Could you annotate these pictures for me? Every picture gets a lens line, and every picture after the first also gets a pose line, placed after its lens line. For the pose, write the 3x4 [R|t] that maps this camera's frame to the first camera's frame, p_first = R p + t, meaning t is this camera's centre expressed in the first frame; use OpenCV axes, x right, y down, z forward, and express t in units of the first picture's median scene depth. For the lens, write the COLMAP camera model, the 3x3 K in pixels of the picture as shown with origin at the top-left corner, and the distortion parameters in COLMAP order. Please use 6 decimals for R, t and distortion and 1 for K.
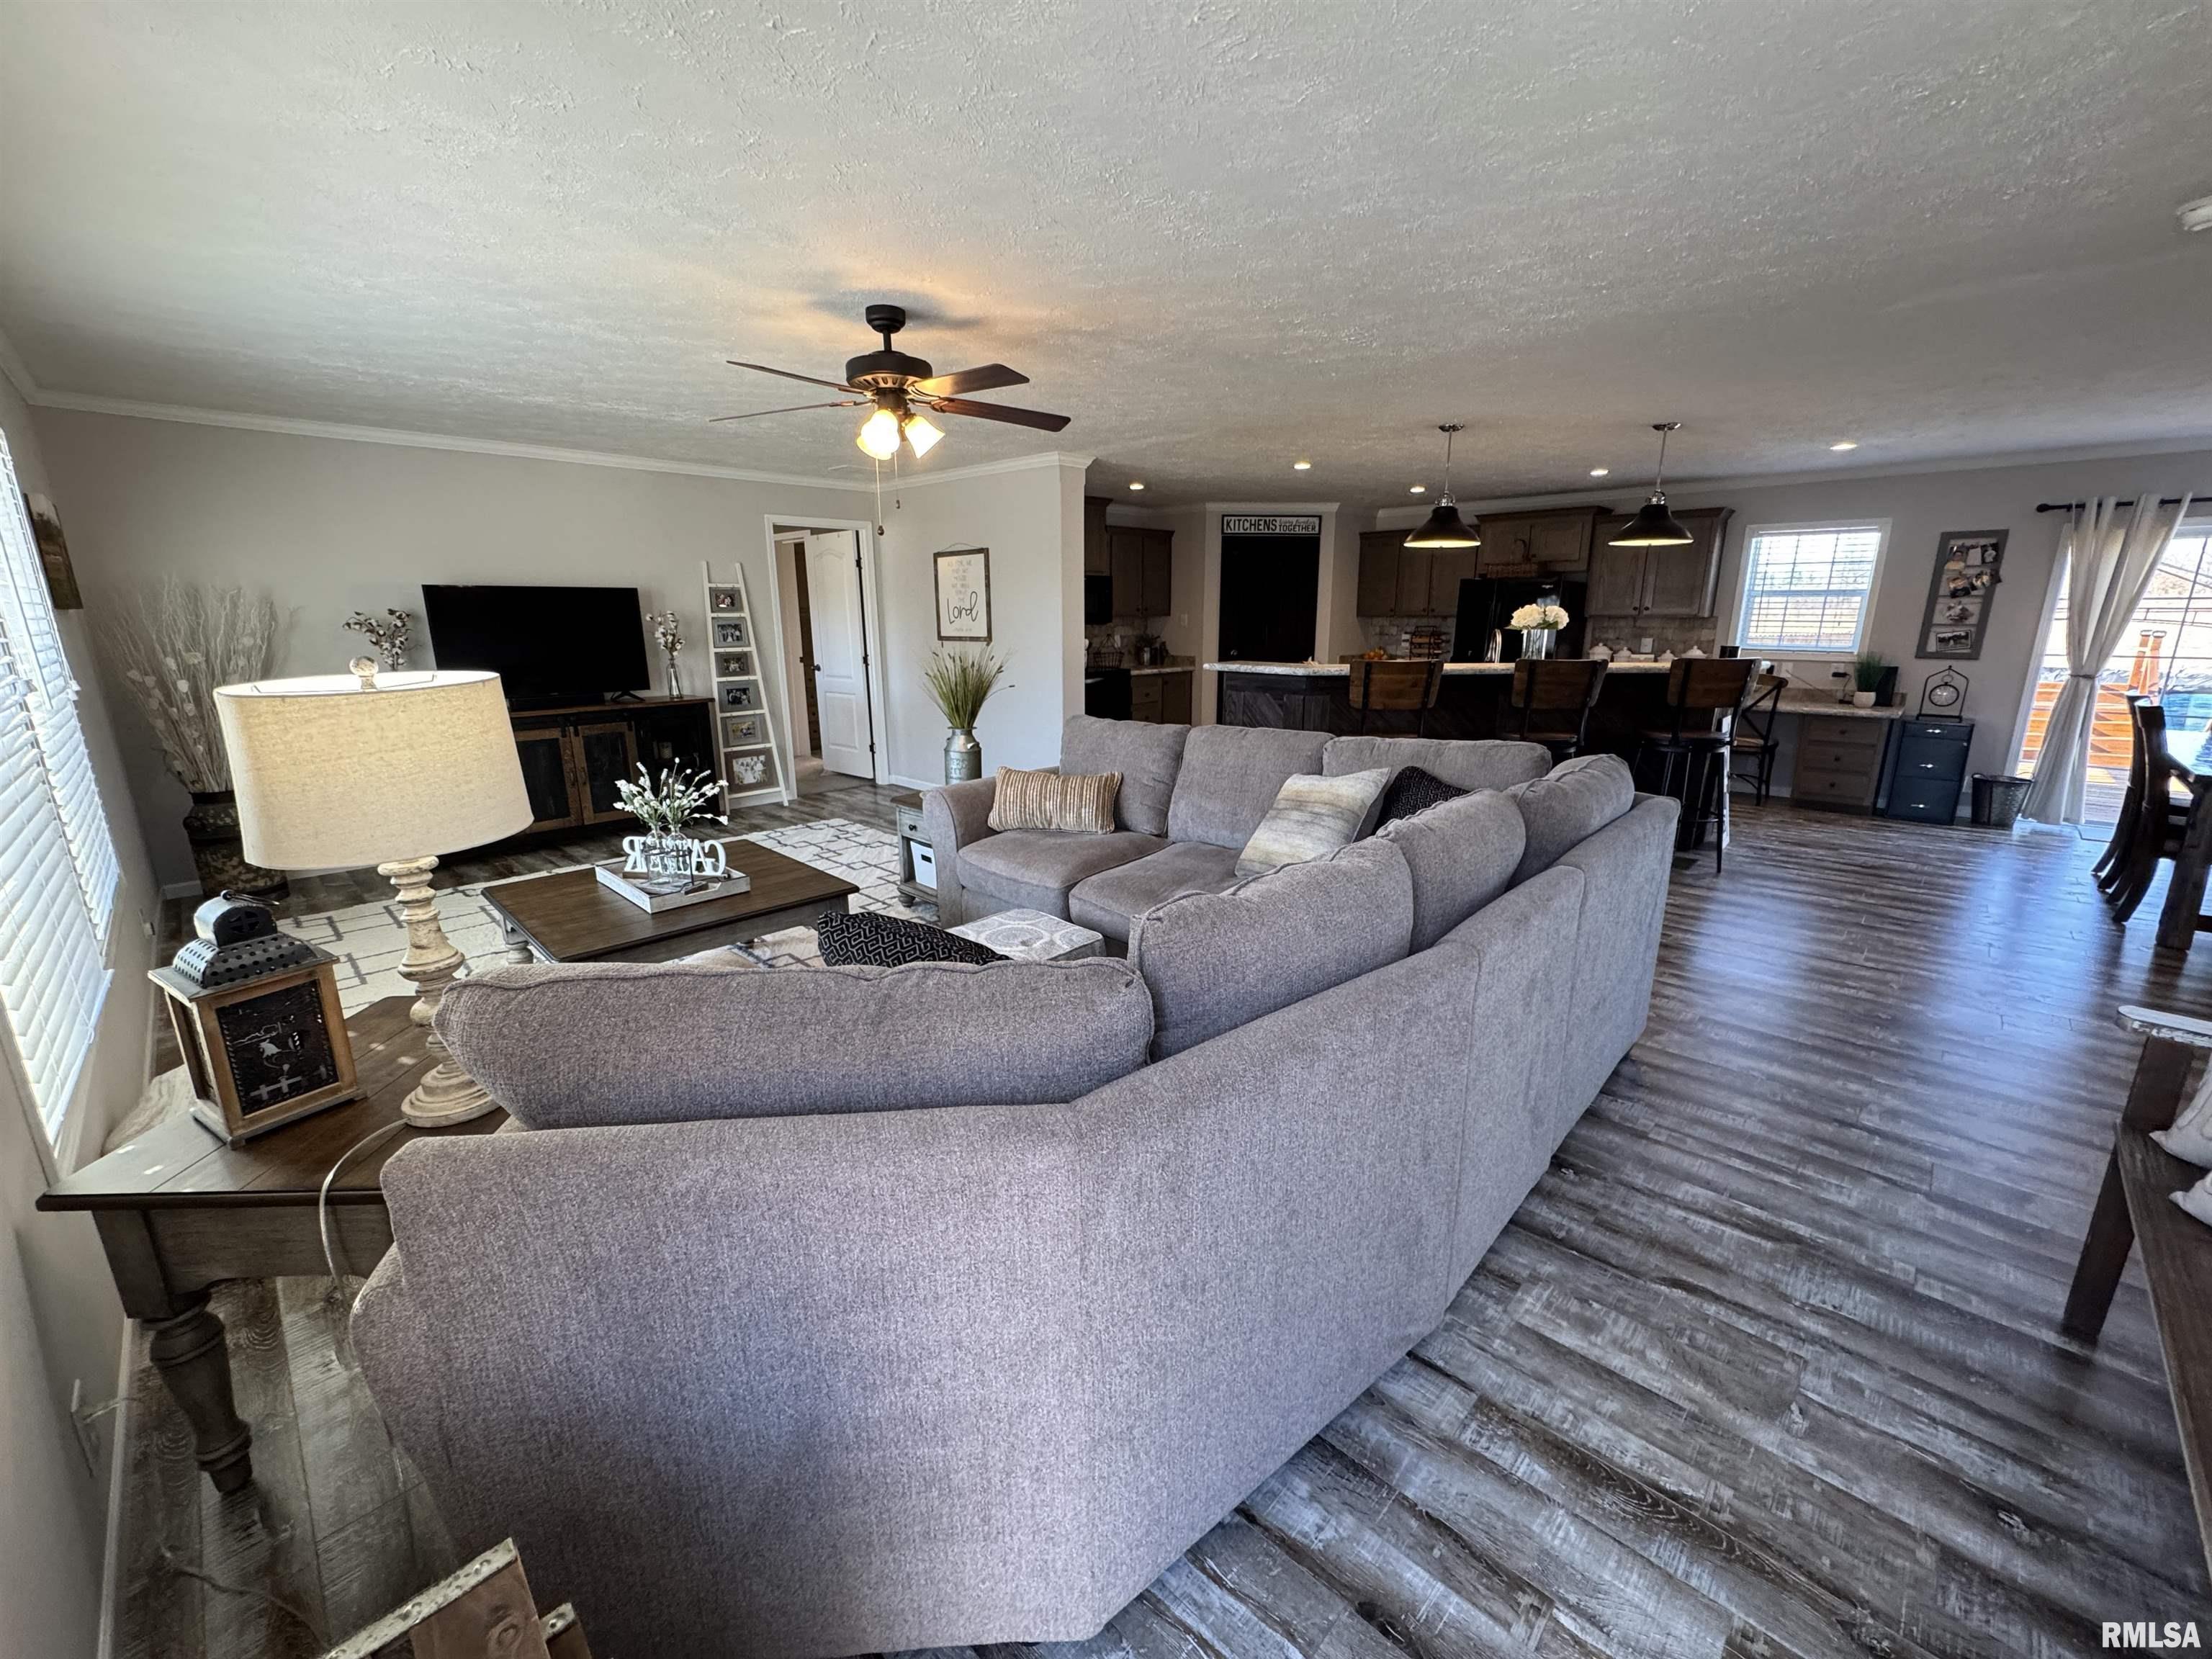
lens RADIAL K [[878.9, 0, 1103.3], [0, 878.9, 824.9], [0, 0, 1]] dist [-0.003208, 0.000915]
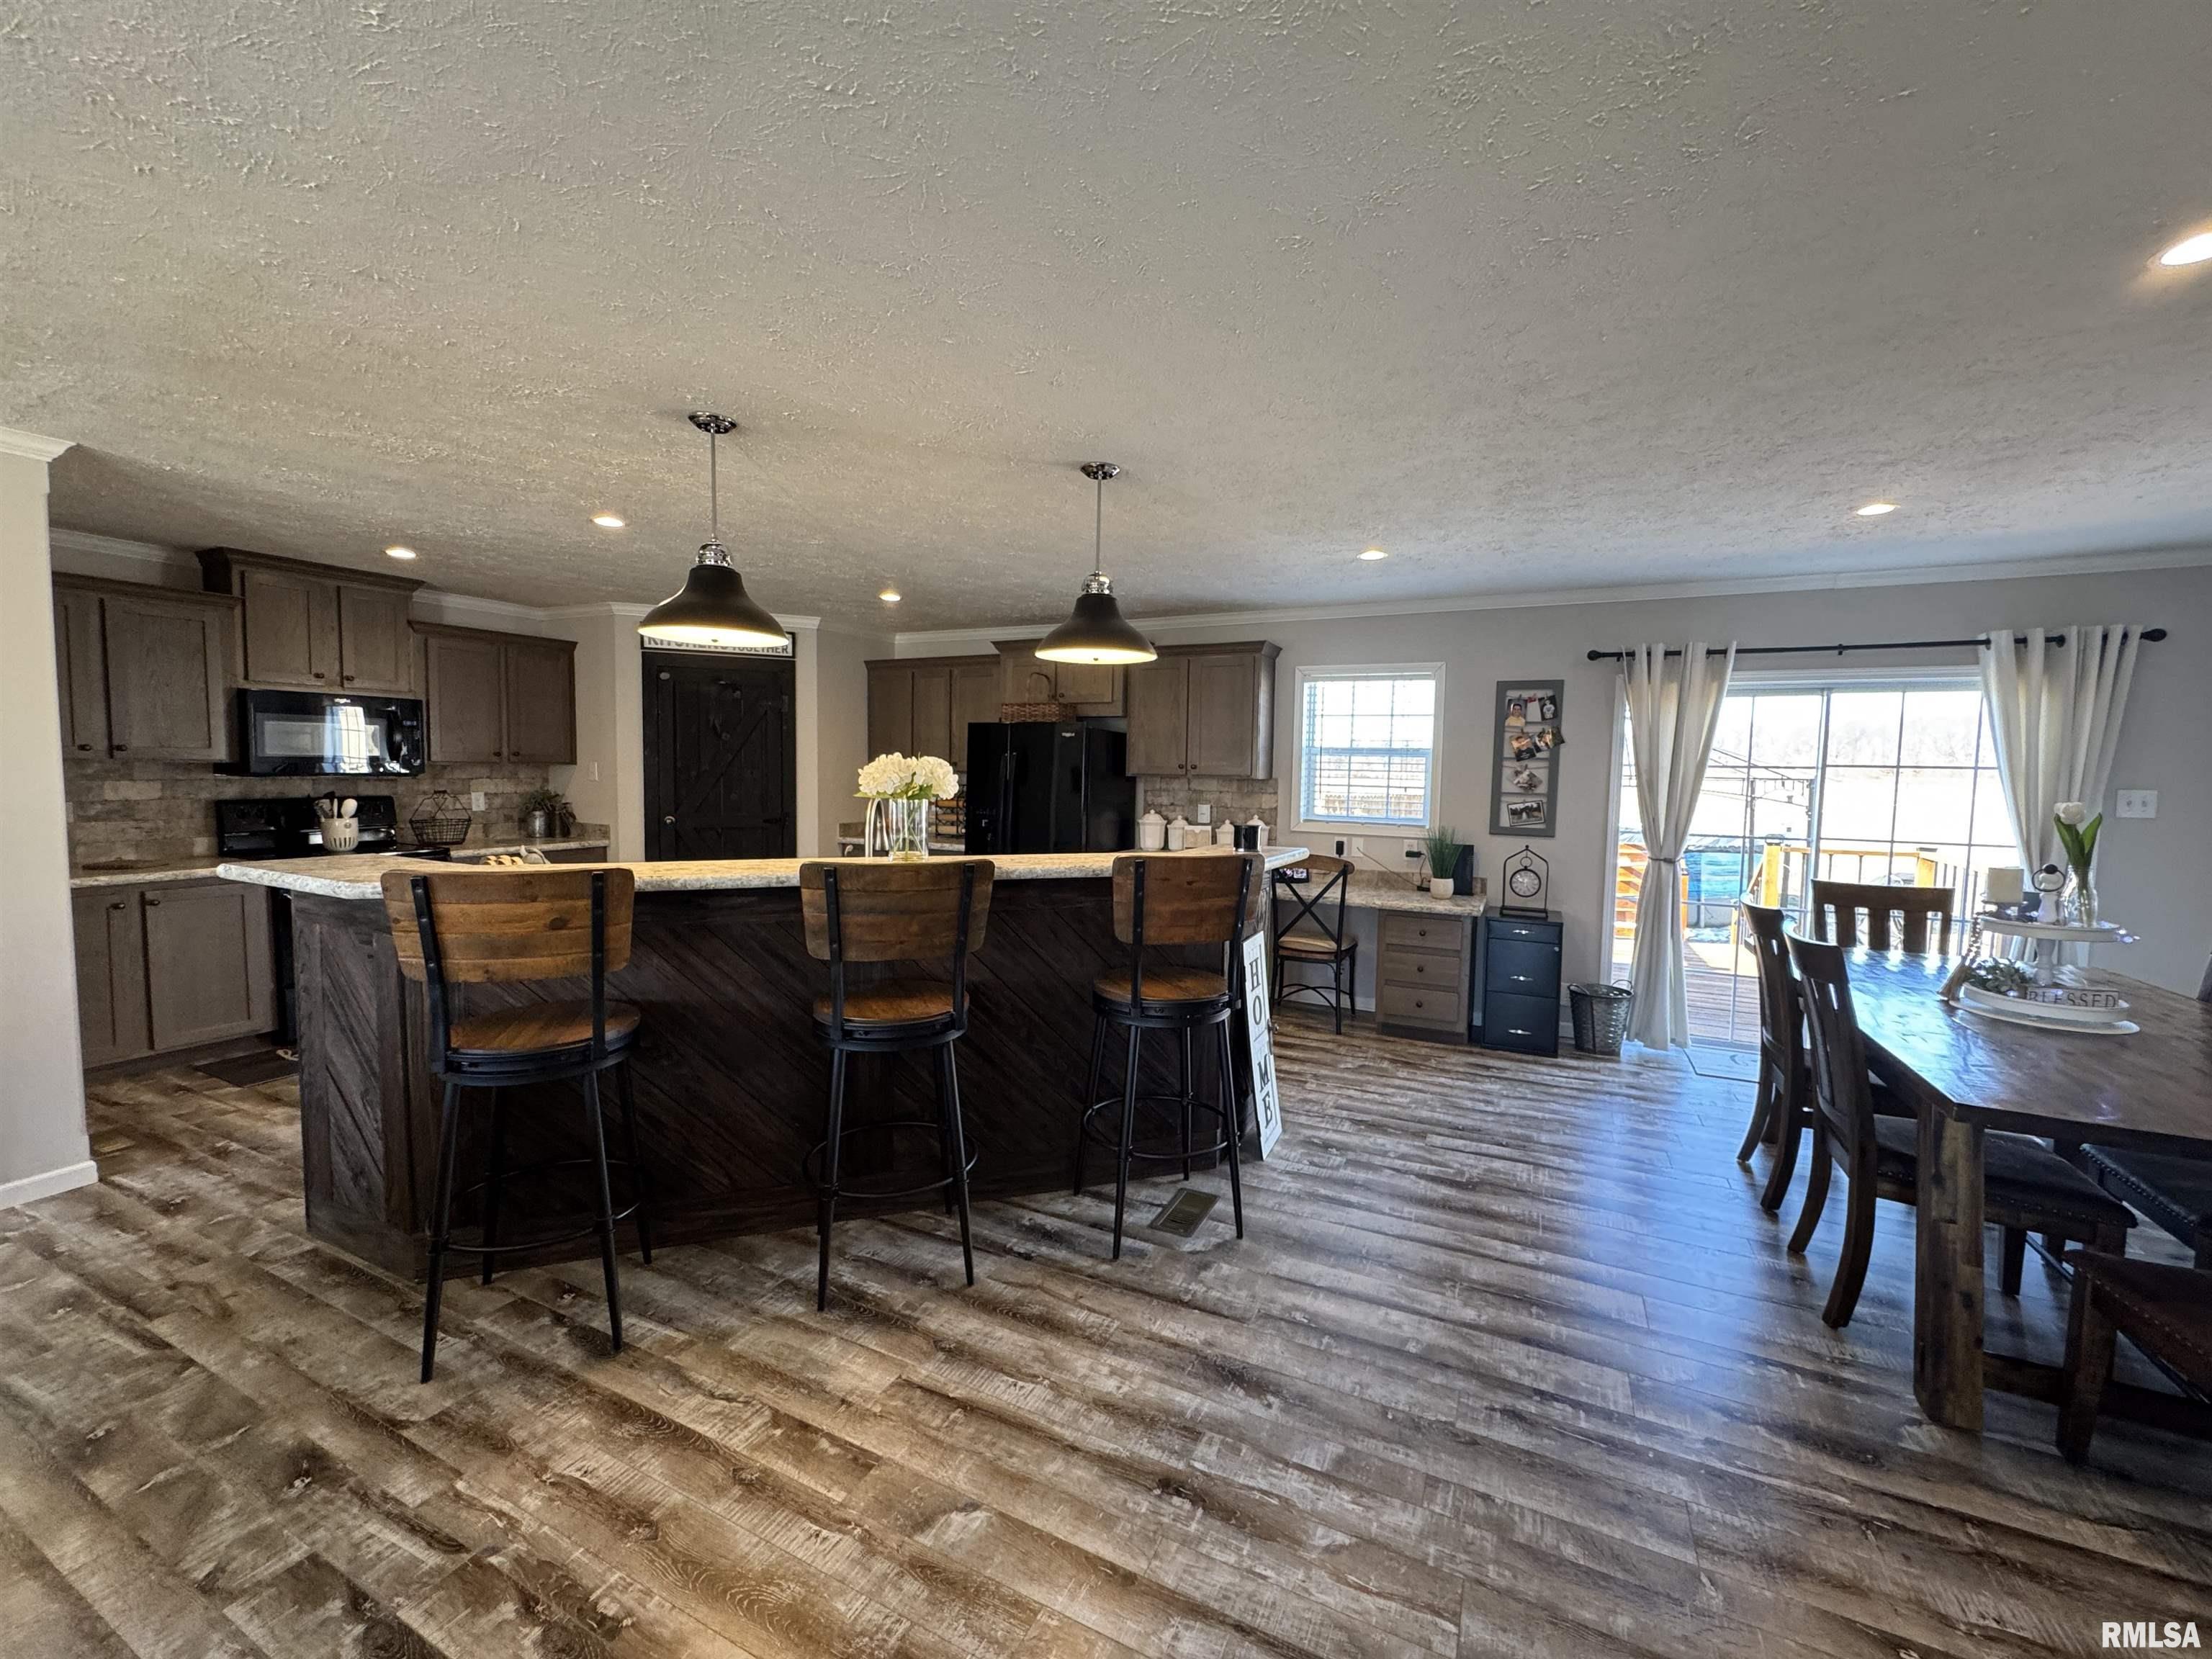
lens RADIAL K [[878.9, 0, 1100.5], [0, 878.9, 824.4], [0, 0, 1]] dist [-0.003208, 0.000915]
pose [[0.951067, -0.000233, 0.308985, 0.353920], [0.052474, 0.985595, -0.160775, -0.091721], [-0.304497, 0.169121, 0.937379, 0.369939]]
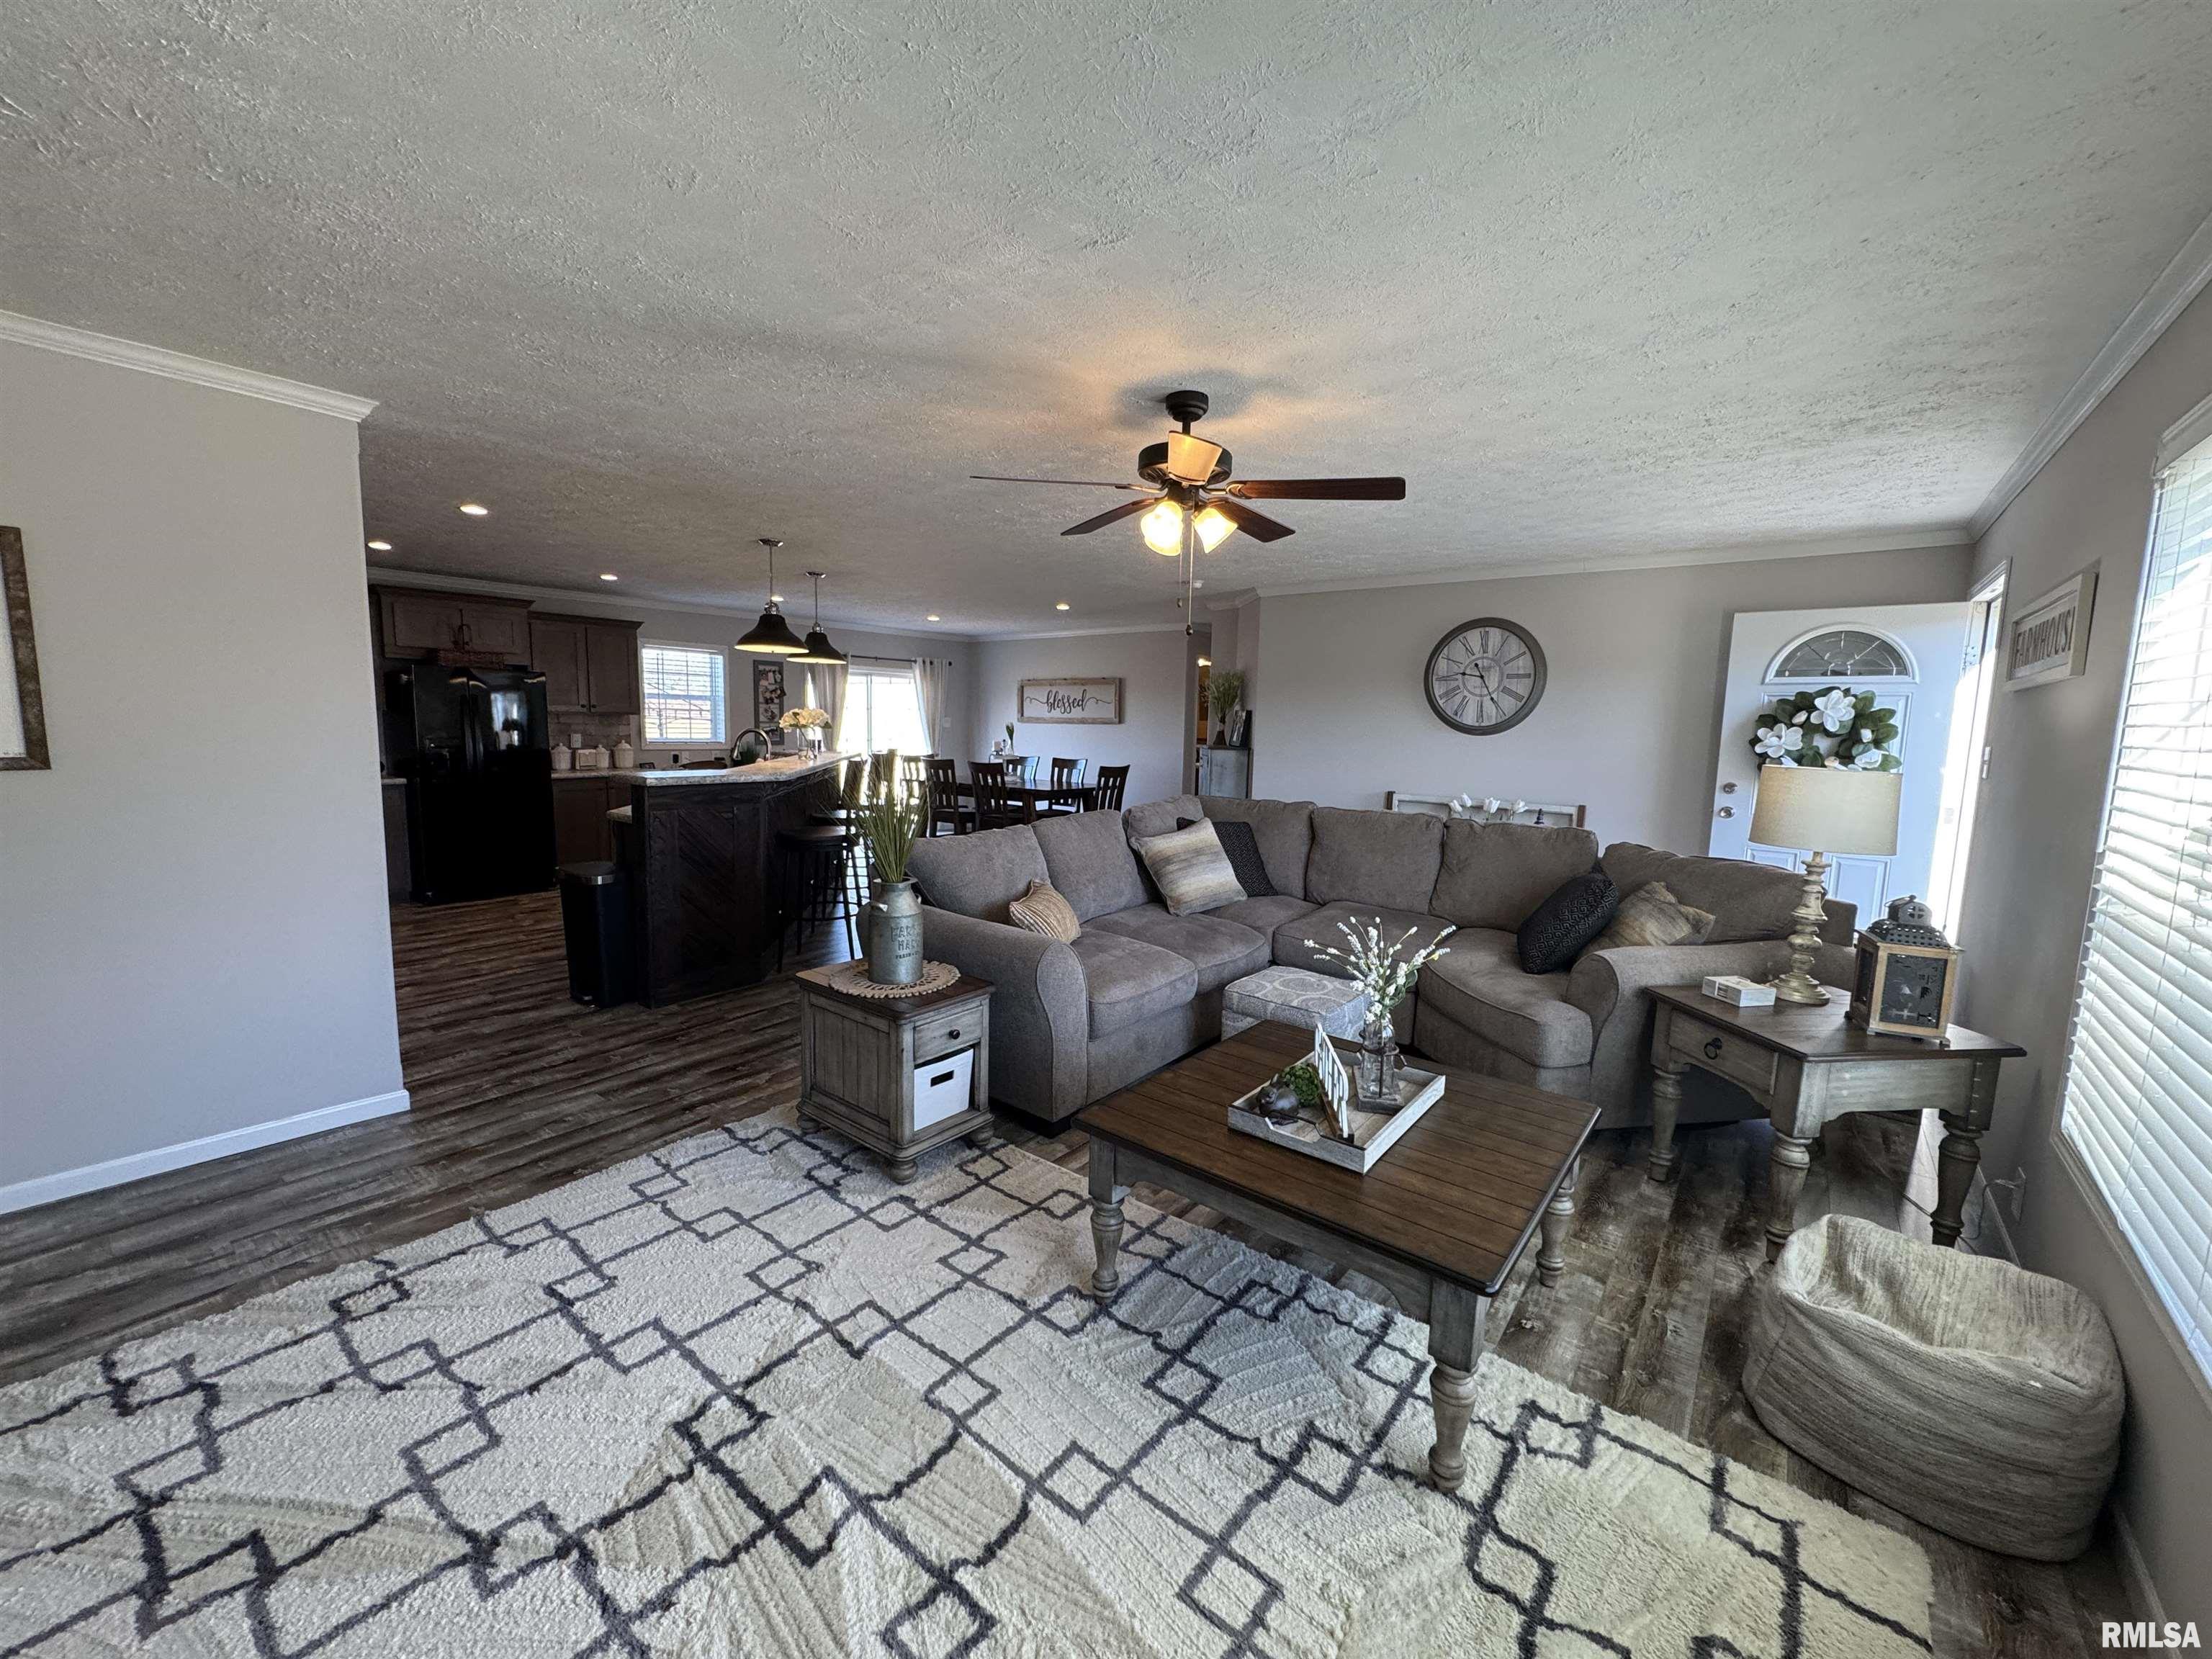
lens RADIAL K [[878.9, 0, 1102.0], [0, 878.9, 820.0], [0, 0, 1]] dist [-0.003208, 0.000915]
pose [[-0.102506, -0.111606, 0.988452, -0.568910], [0.211917, 0.968424, 0.131322, -0.141880], [-0.971897, 0.222931, -0.075618, 0.596873]]
